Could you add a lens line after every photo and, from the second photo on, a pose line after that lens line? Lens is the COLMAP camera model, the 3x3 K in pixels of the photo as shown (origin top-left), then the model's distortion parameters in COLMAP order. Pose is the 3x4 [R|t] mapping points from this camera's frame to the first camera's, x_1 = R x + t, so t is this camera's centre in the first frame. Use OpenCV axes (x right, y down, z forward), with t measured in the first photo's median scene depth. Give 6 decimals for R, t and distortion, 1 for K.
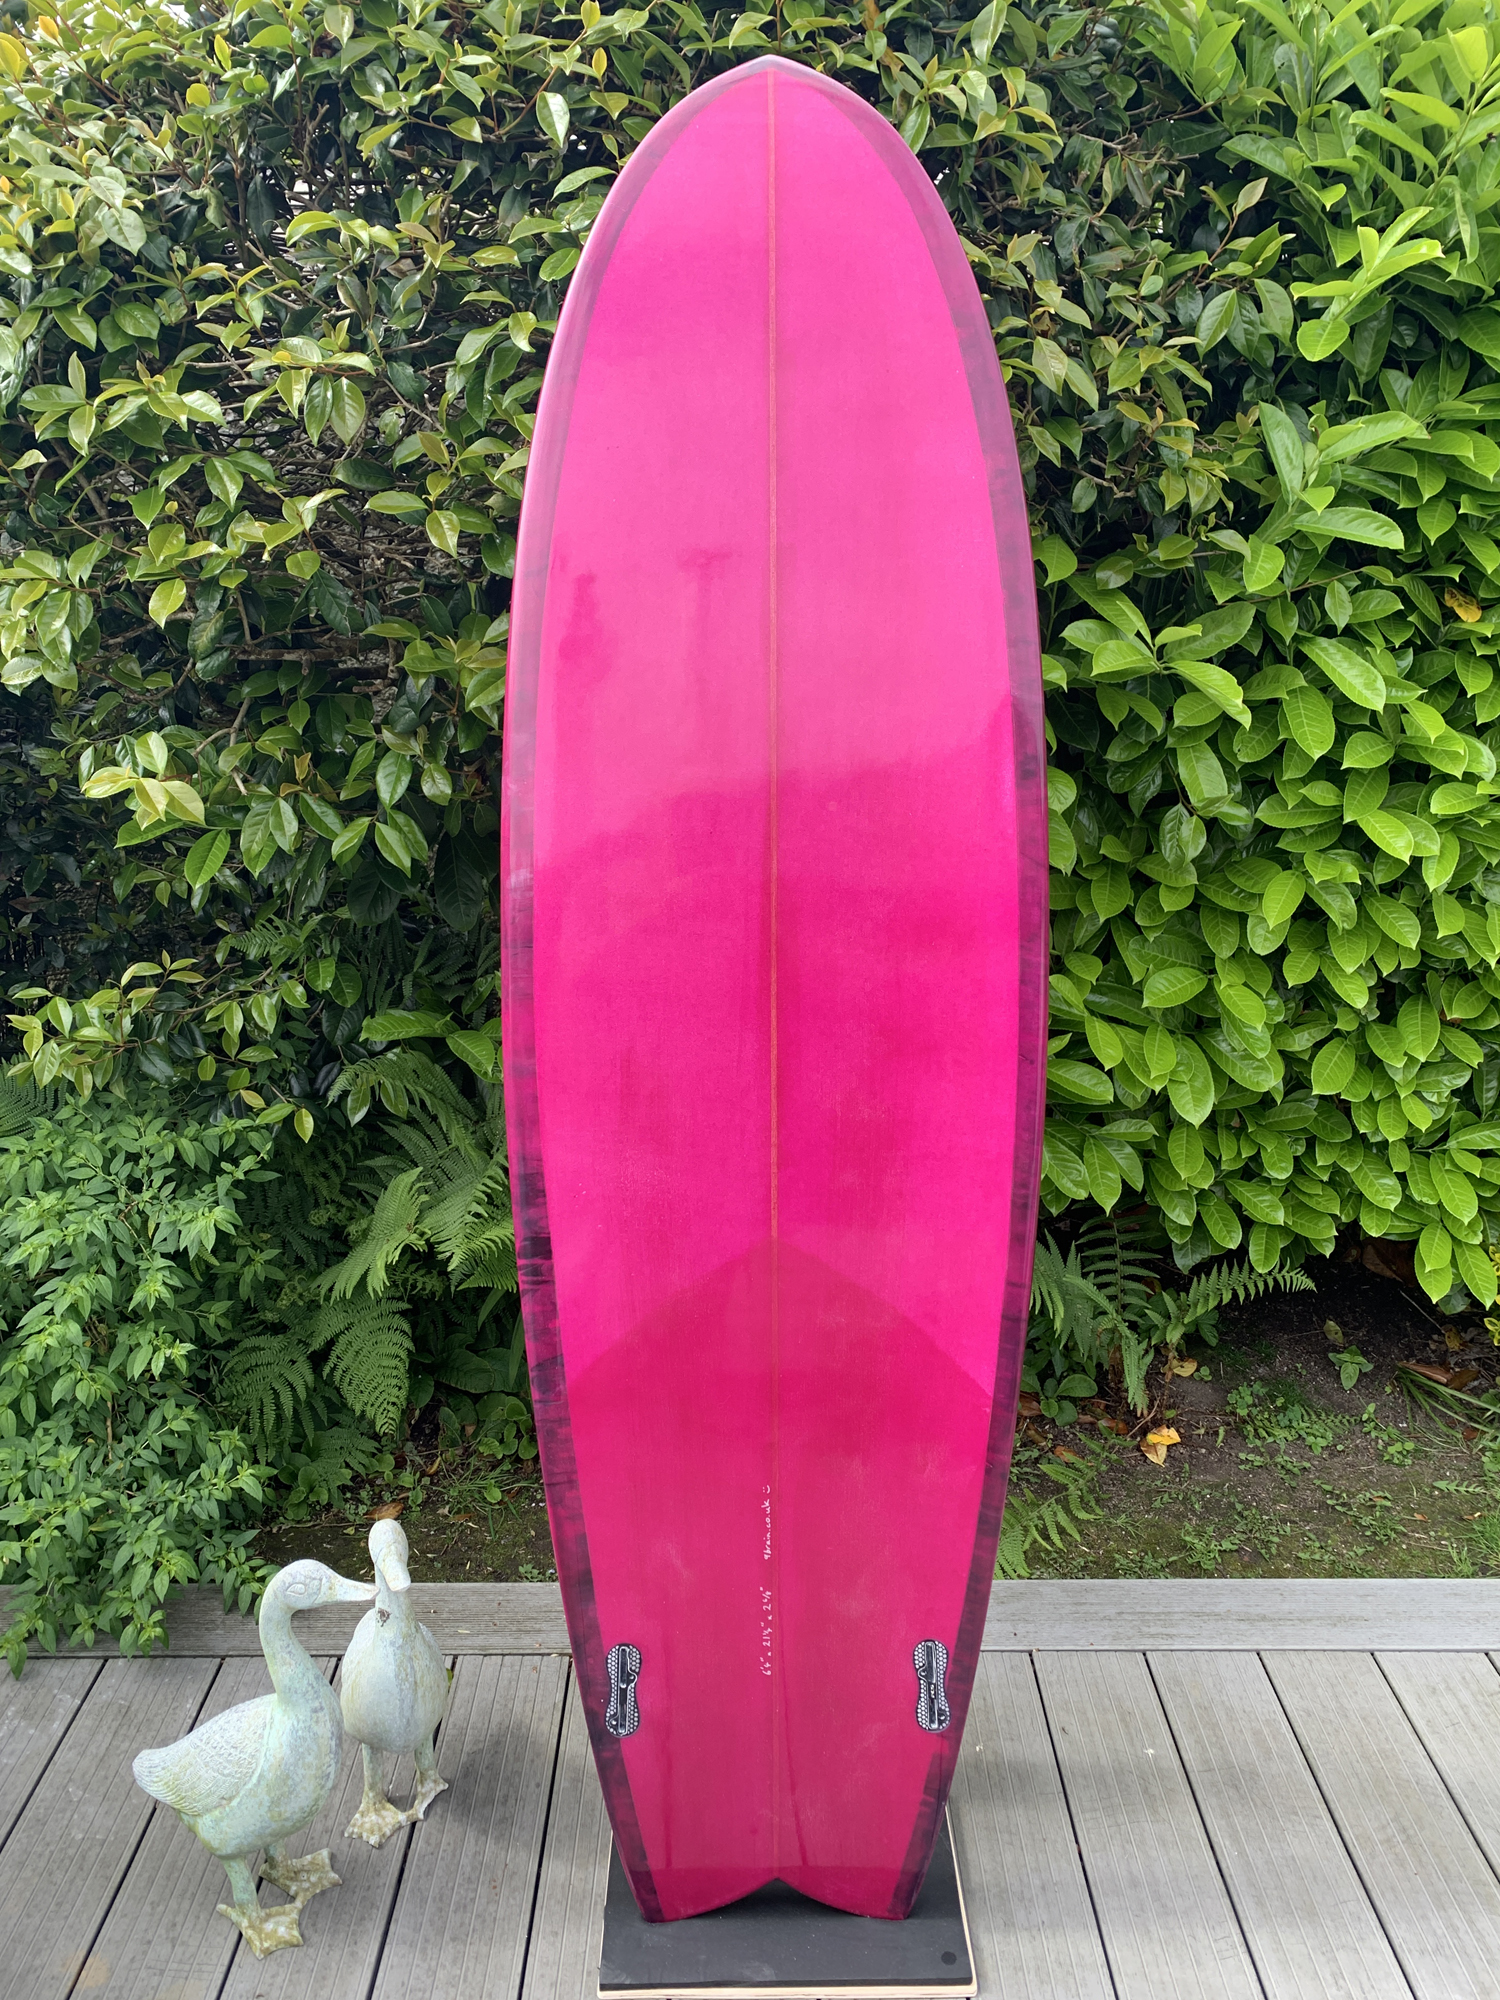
lens RADIAL K [[1517.1, 0, 750.0], [0, 1517.1, 1000.0], [0, 0, 1]] dist [0.000849, 0.004089]
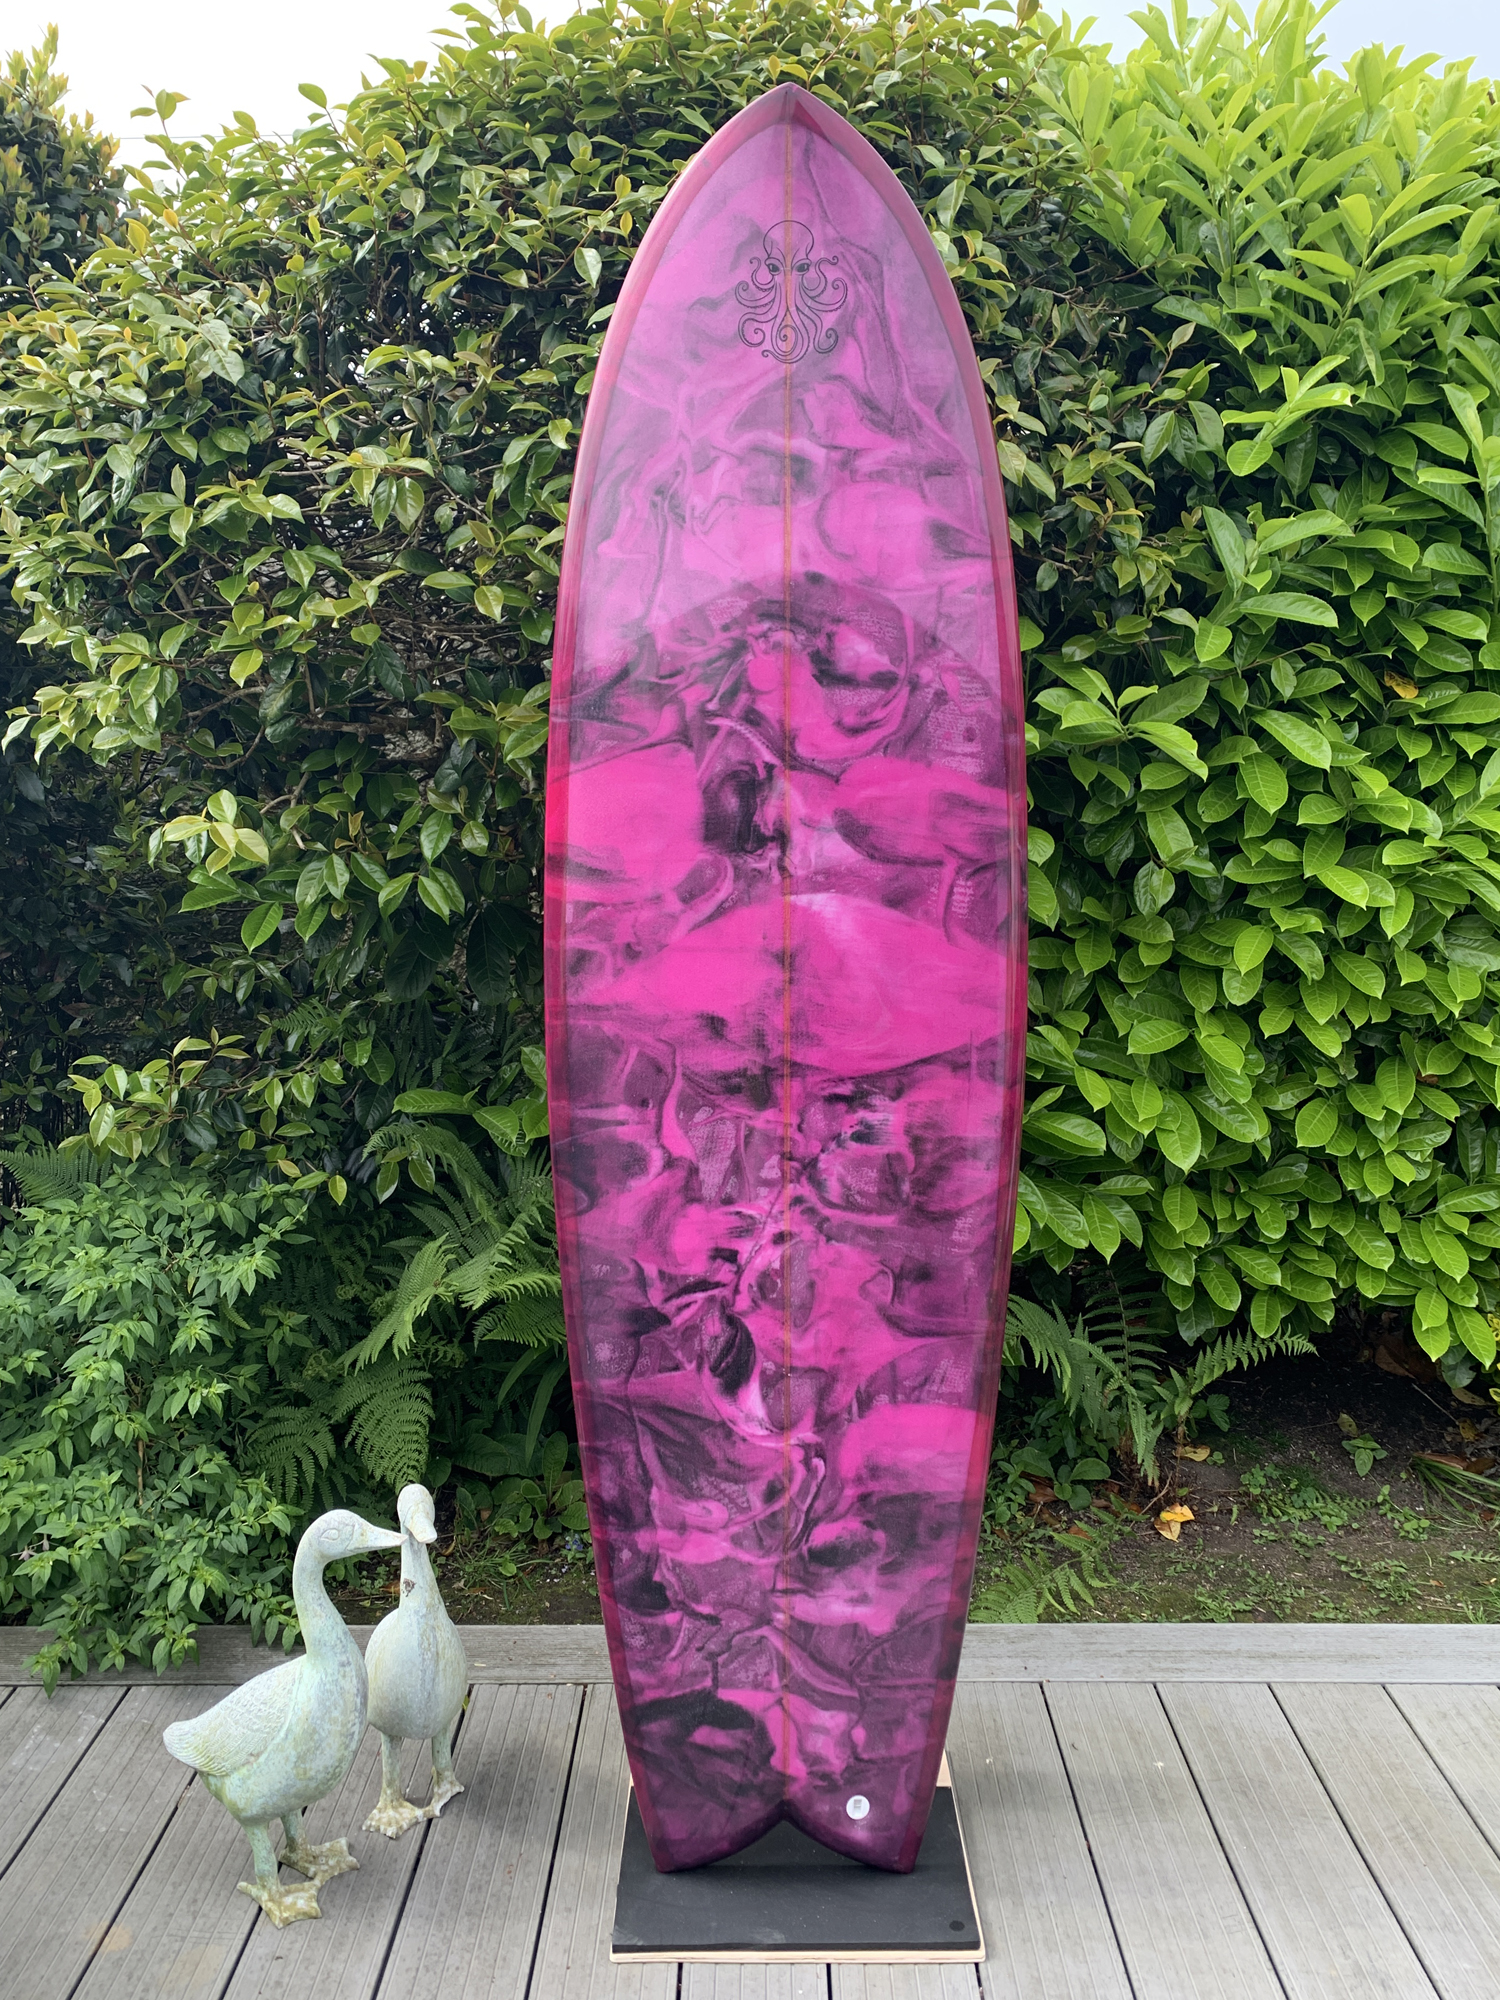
lens RADIAL K [[1535.1, 0, 740.4], [0, 1535.1, 967.6], [0, 0, 1]] dist [0.002859, -0.000343]
pose [[0.999803, -0.007018, -0.018553, 0.008318], [0.004014, 0.987552, -0.157241, 0.130587], [0.019426, 0.157135, 0.987386, -0.092339]]
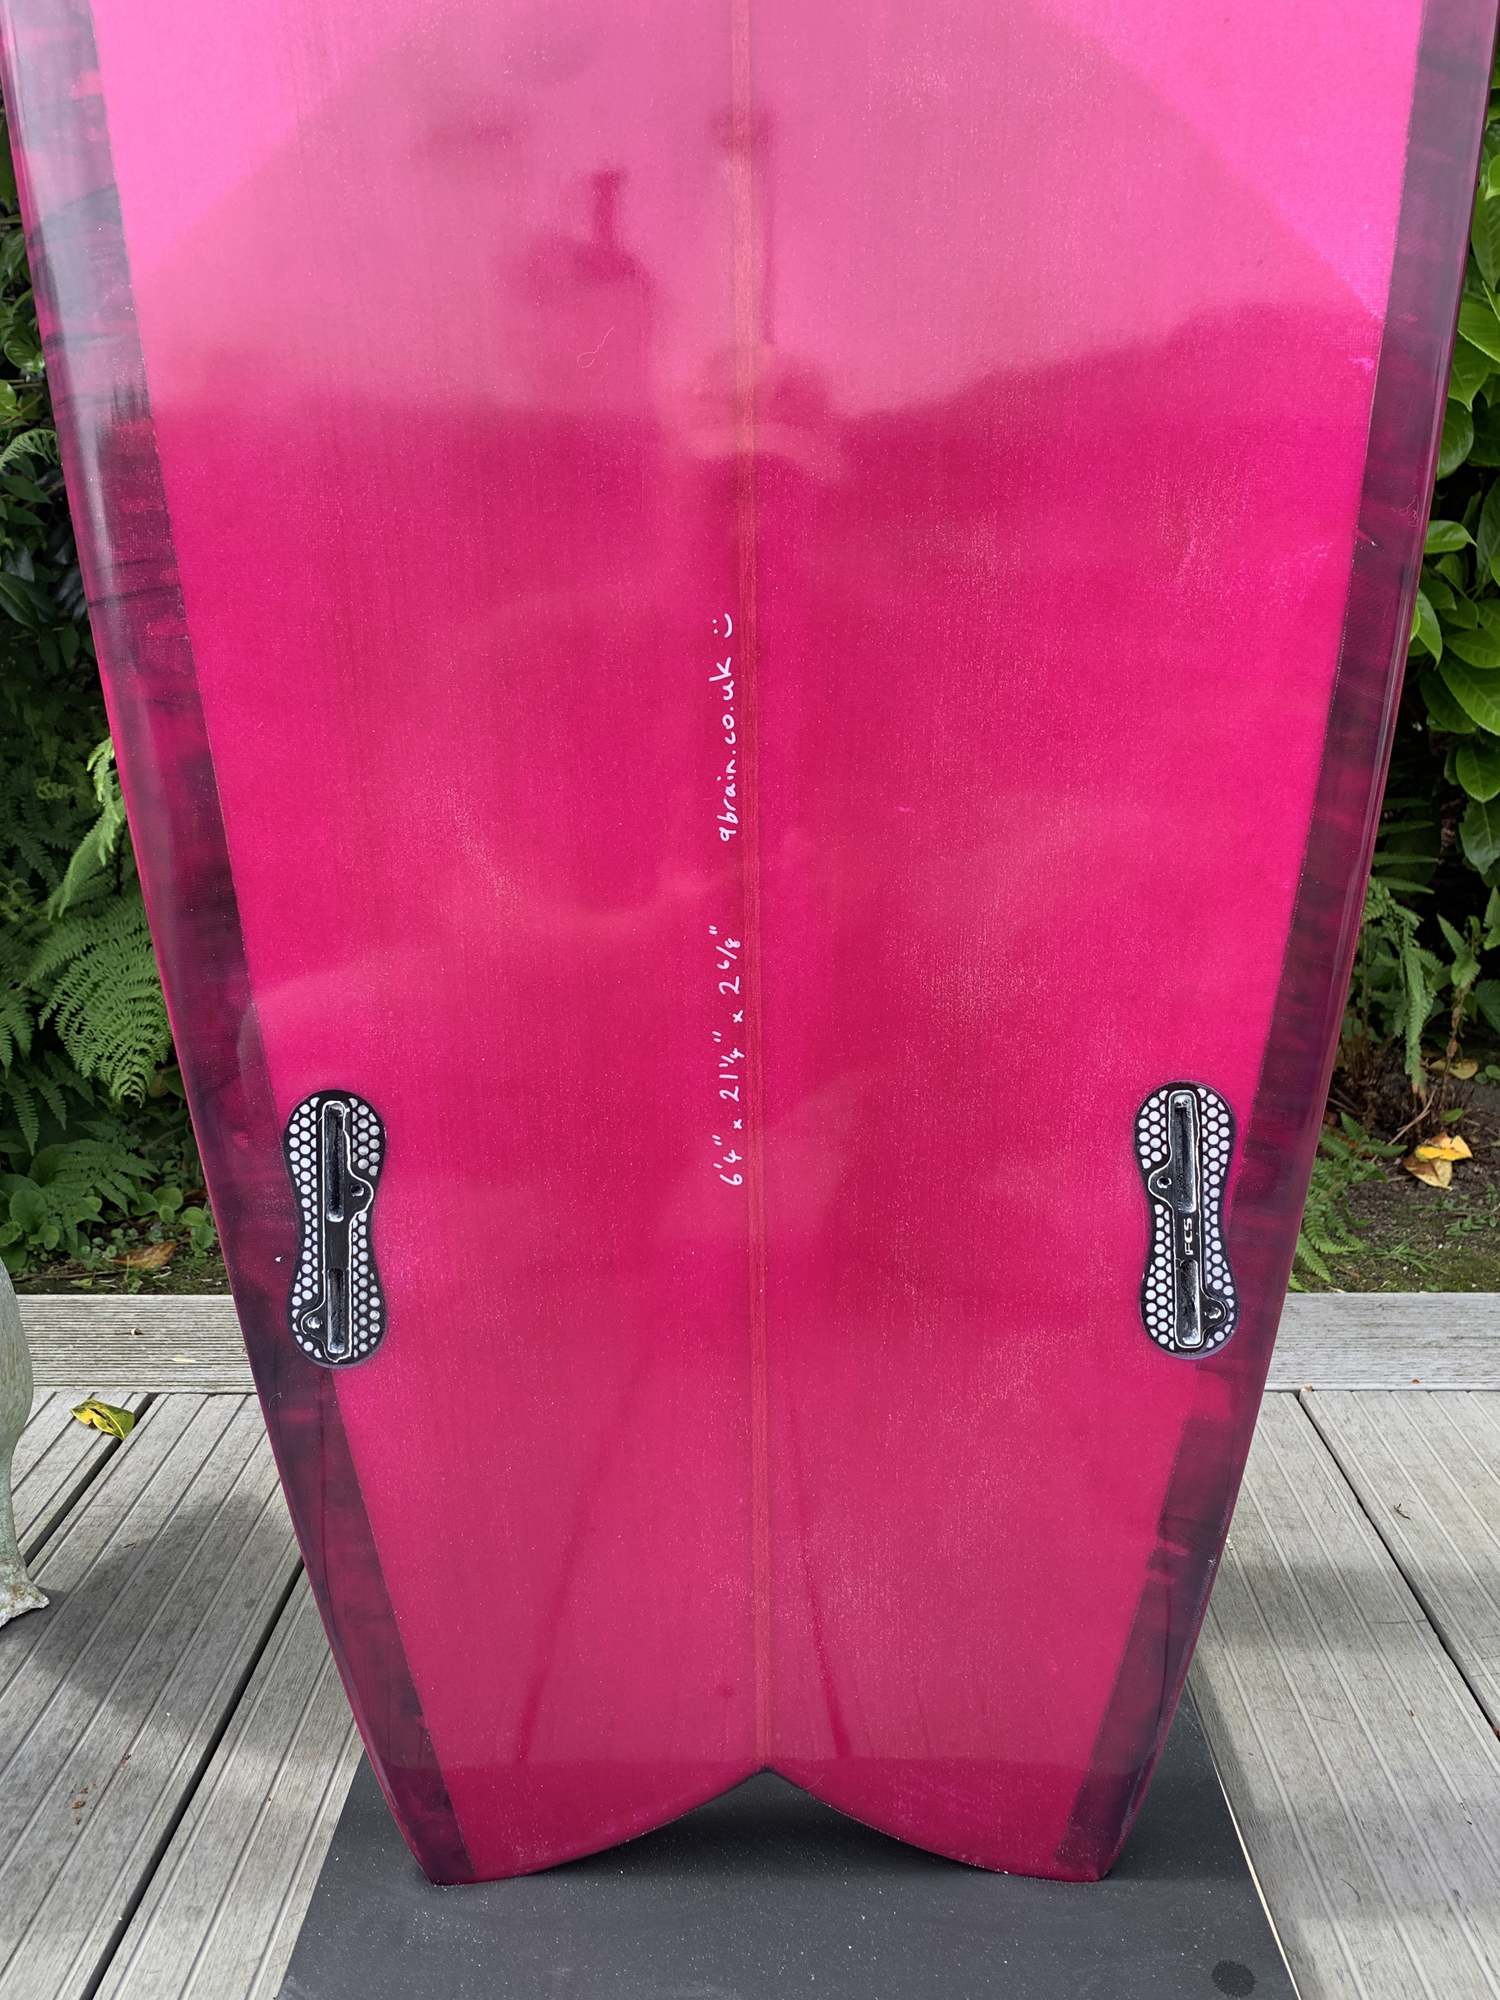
lens RADIAL K [[1672.4, 0, 765.6], [0, 1672.4, 955.2], [0, 0, 1]] dist [0.000408, 0.000771]
pose [[0.999848, -0.002131, -0.017324, 0.021195], [0.001981, 0.999960, -0.008672, 0.314269], [0.017342, 0.008636, 0.999812, 0.480993]]
